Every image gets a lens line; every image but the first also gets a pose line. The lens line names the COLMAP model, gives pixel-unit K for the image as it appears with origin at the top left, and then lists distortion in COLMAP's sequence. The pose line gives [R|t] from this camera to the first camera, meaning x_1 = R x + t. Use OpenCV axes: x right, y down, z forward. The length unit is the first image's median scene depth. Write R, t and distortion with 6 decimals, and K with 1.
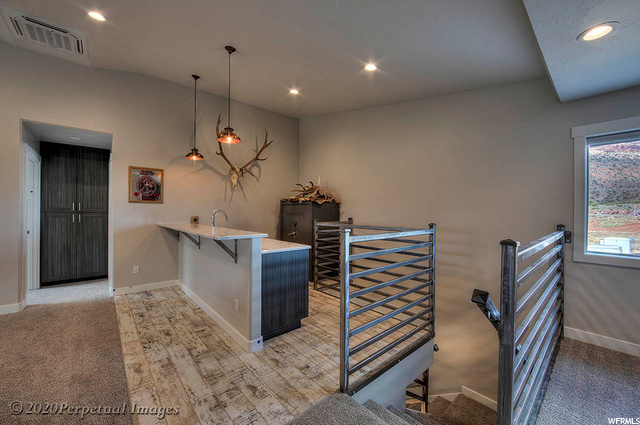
lens RADIAL K [[254.0, 0, 319.1], [0, 254.0, 210.8], [0, 0, 1]] dist [-0.013061, 0.002024]
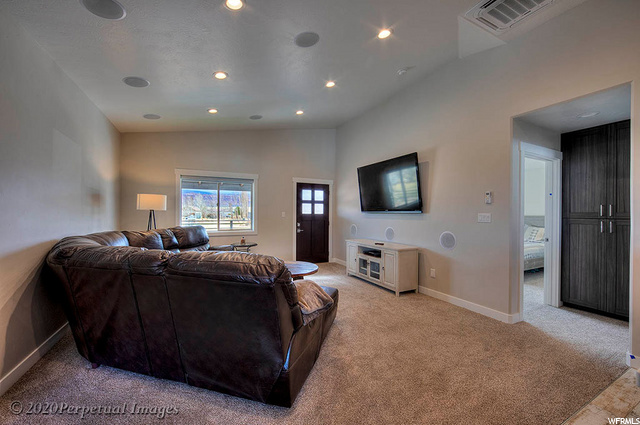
lens RADIAL K [[254.0, 0, 321.3], [0, 254.0, 210.3], [0, 0, 1]] dist [-0.013061, 0.002024]
pose [[-0.243347, -0.013254, -0.969849, -0.085512], [-0.008494, 0.999897, -0.011533, -0.001224], [0.969902, 0.005431, -0.243435, 0.409315]]
